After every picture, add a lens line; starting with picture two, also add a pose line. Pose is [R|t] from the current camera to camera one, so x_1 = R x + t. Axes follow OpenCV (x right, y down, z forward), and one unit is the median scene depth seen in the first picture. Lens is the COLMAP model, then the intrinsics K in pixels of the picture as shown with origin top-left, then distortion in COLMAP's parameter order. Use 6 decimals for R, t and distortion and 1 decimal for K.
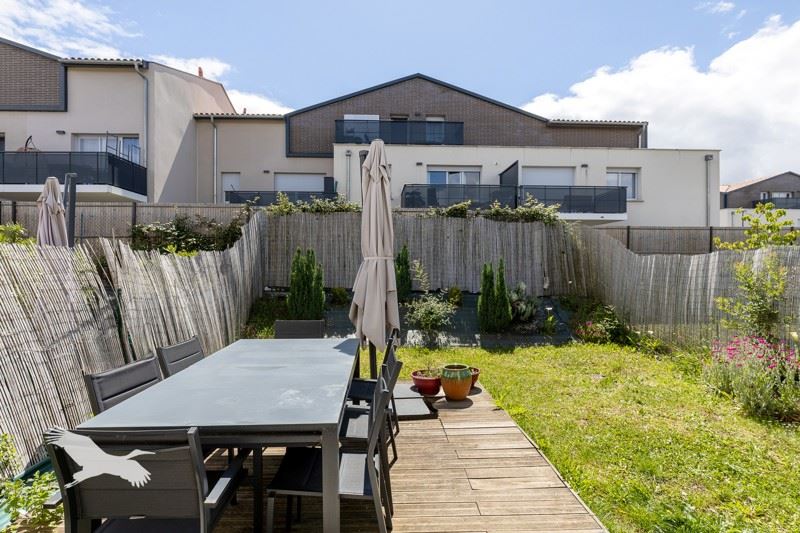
lens RADIAL K [[402.4, 0, 401.6], [0, 402.4, 263.7], [0, 0, 1]] dist [0.001431, 0.000012]
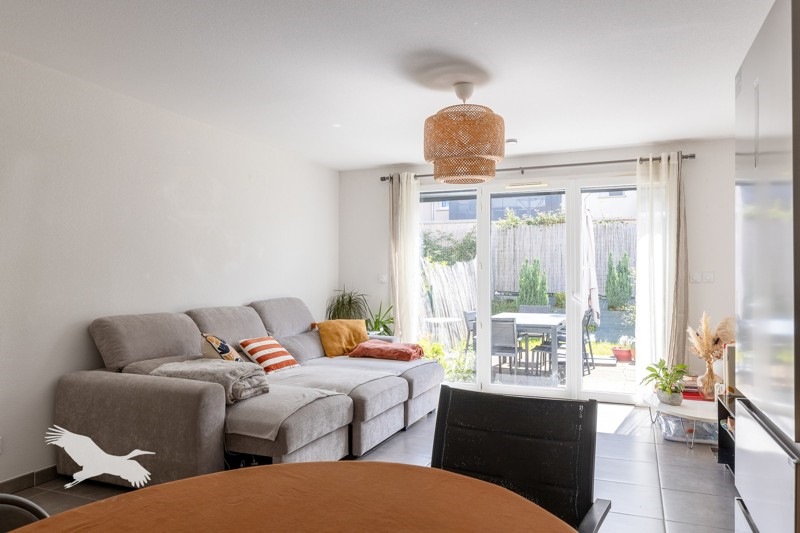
lens RADIAL K [[563.1, 0, 402.6], [0, 563.1, 266.0], [0, 0, 1]] dist [-0.007374, -0.000196]
pose [[0.907172, -0.006214, -0.420714, 0.095212], [0.001751, 0.999938, -0.010995, 0.001867], [0.420757, 0.009238, 0.907126, -0.558319]]
